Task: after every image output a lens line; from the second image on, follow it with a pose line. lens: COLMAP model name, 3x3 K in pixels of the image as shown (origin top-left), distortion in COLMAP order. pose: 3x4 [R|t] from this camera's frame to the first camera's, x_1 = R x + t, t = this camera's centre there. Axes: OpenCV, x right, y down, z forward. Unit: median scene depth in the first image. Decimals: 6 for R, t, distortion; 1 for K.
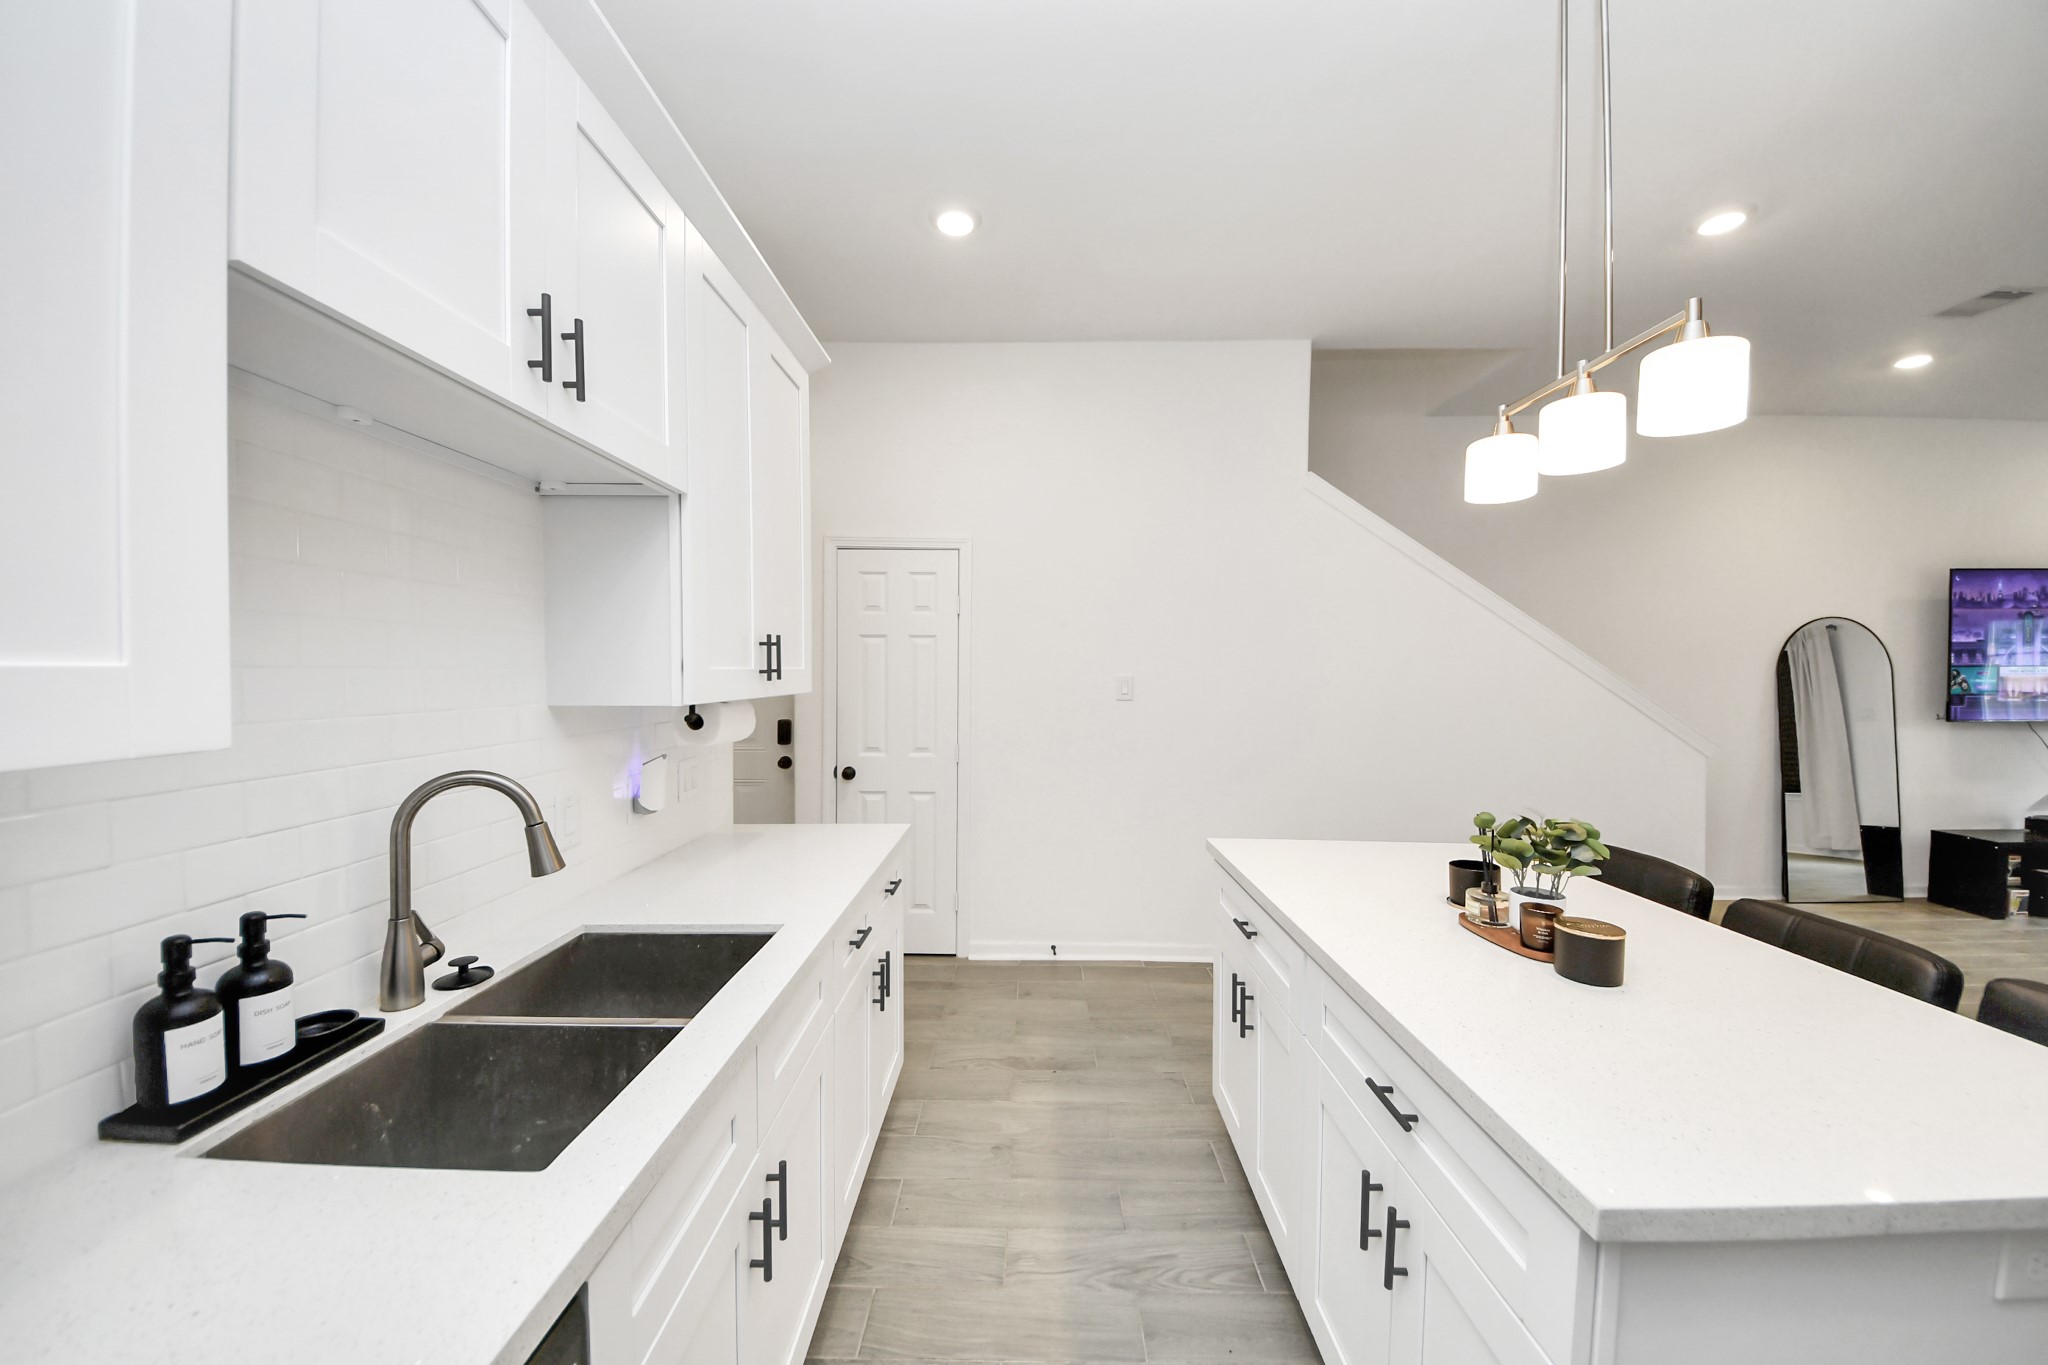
lens RADIAL K [[713.1, 0, 1025.1], [0, 713.1, 666.5], [0, 0, 1]] dist [-0.000032, -0.000021]
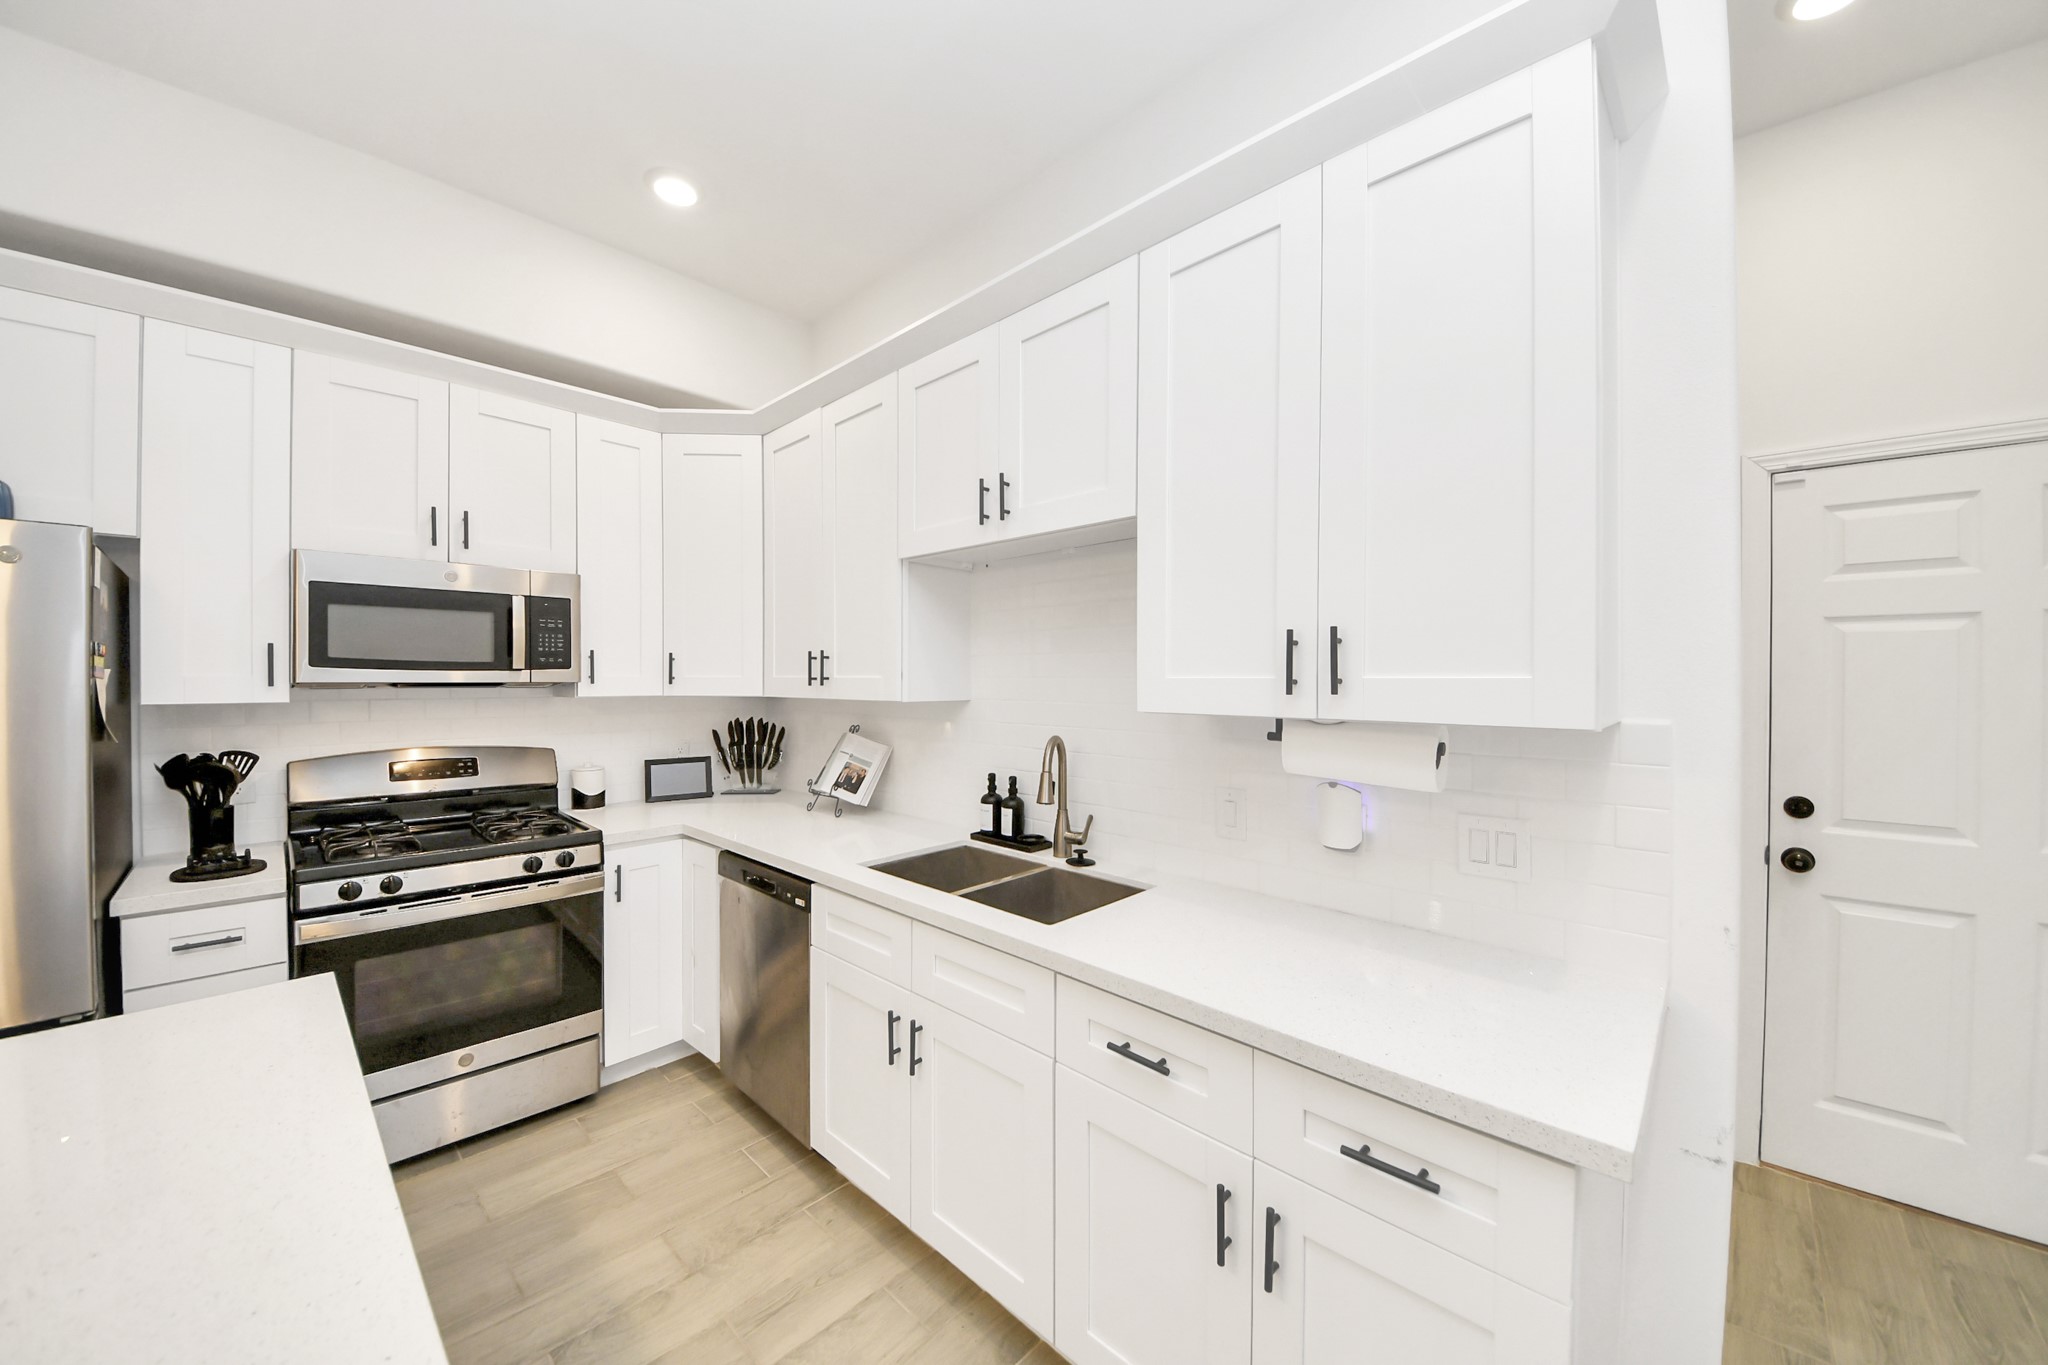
lens RADIAL K [[714.1, 0, 1020.0], [0, 714.1, 688.8], [0, 0, 1]] dist [0.010569, 0.000110]
pose [[-0.688839, 0.009488, -0.724852, 0.267403], [0.001493, 0.999931, 0.011670, 0.002793], [0.724913, 0.006956, -0.688806, 1.019106]]
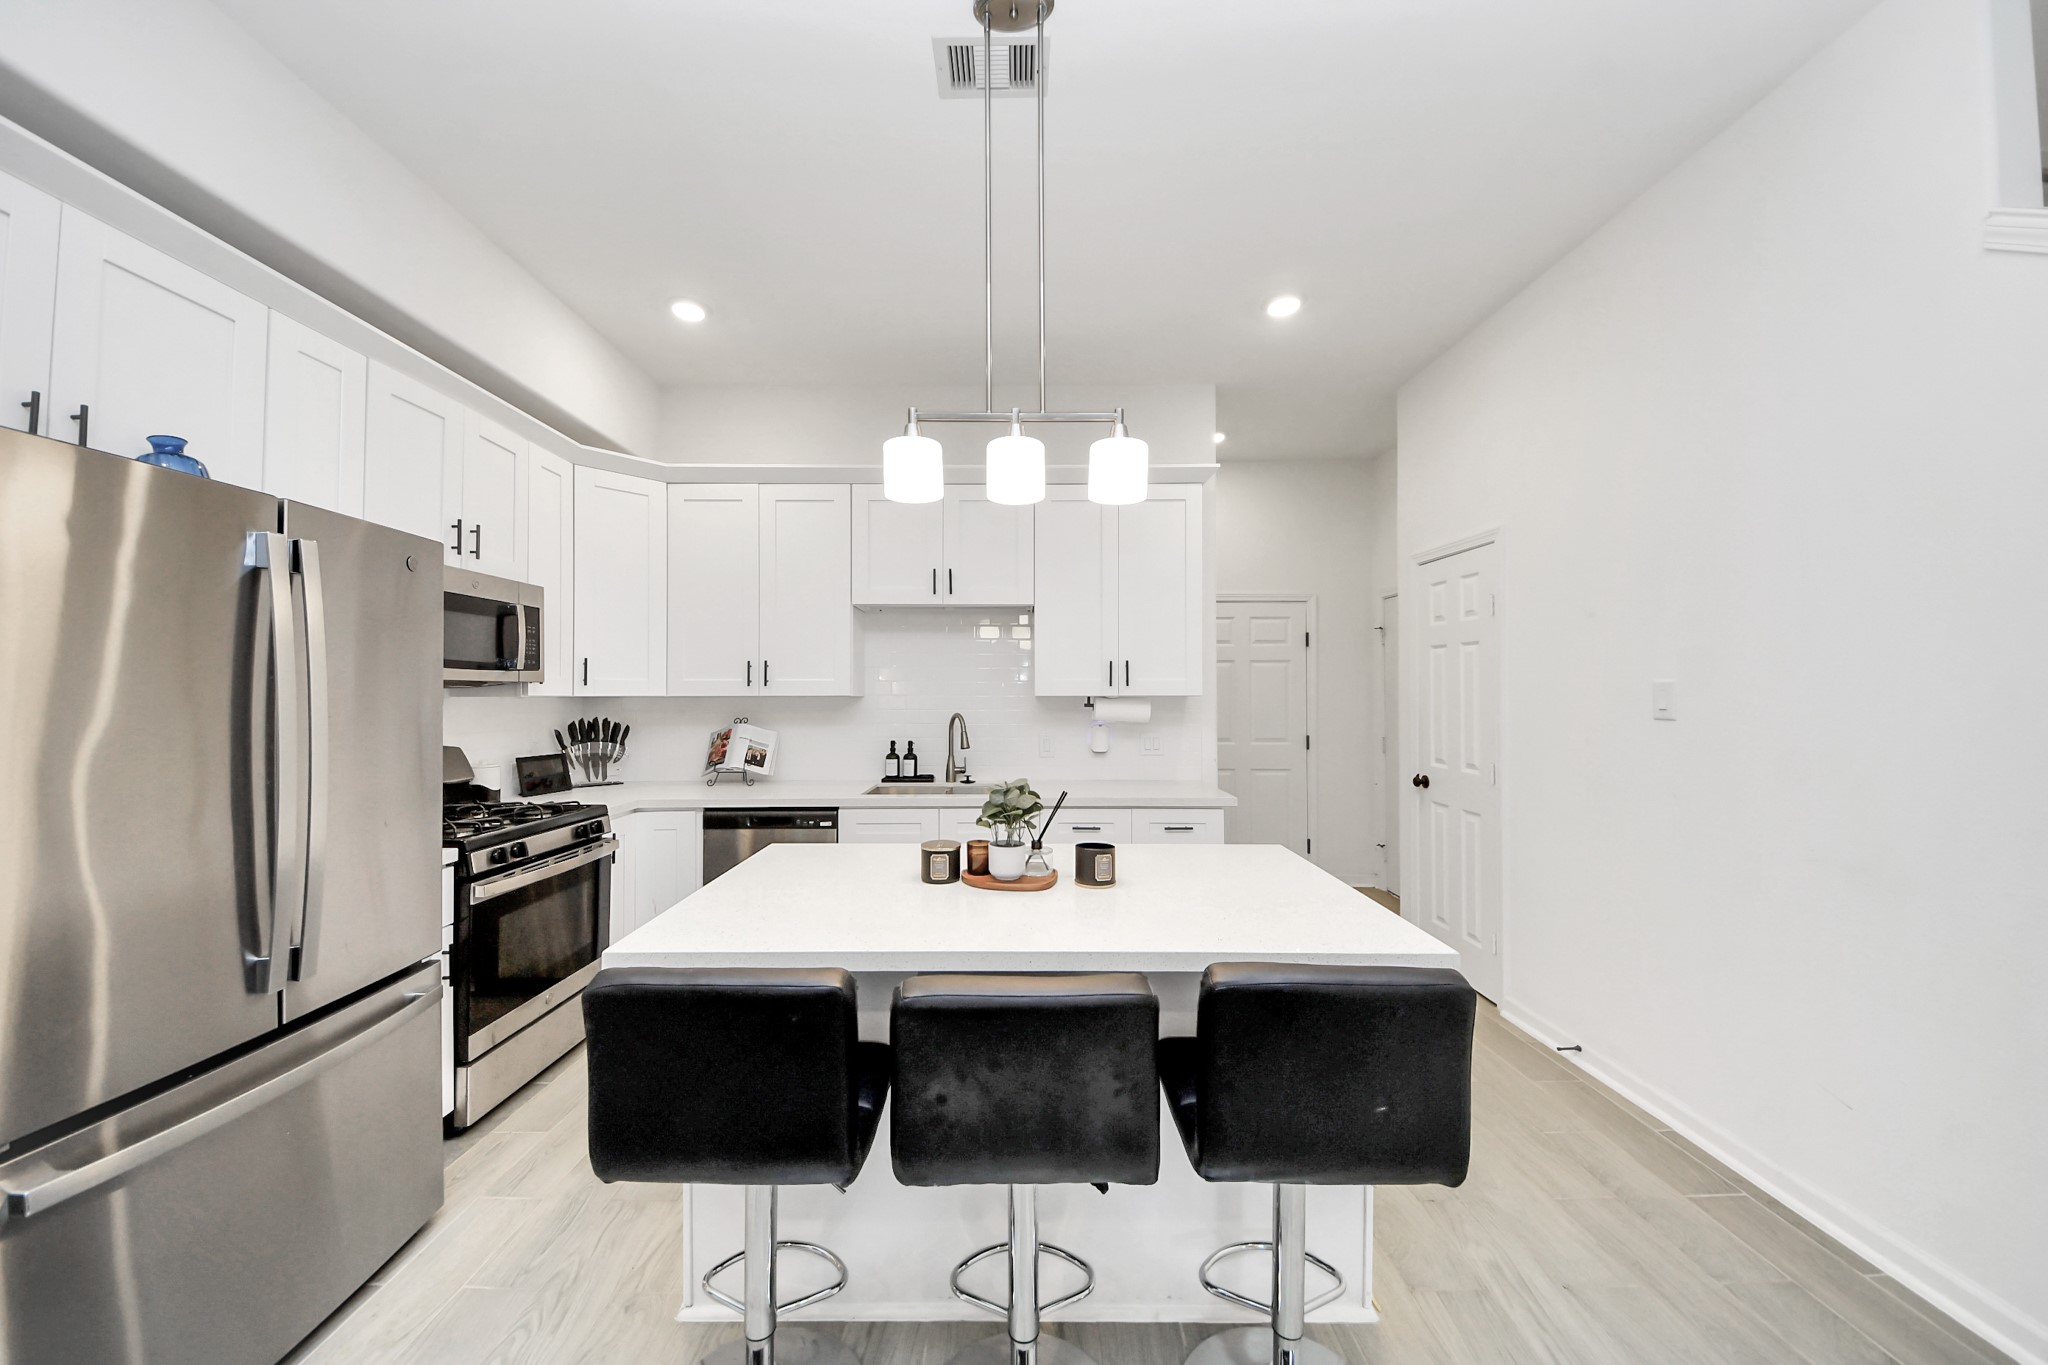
lens RADIAL K [[714.1, 0, 1020.0], [0, 714.1, 688.8], [0, 0, 1]] dist [0.010569, 0.000110]
pose [[0.006667, -0.010217, -0.999926, 1.146319], [0.006152, 0.999929, -0.010176, 0.032688], [0.999959, -0.006084, 0.006729, 0.598731]]
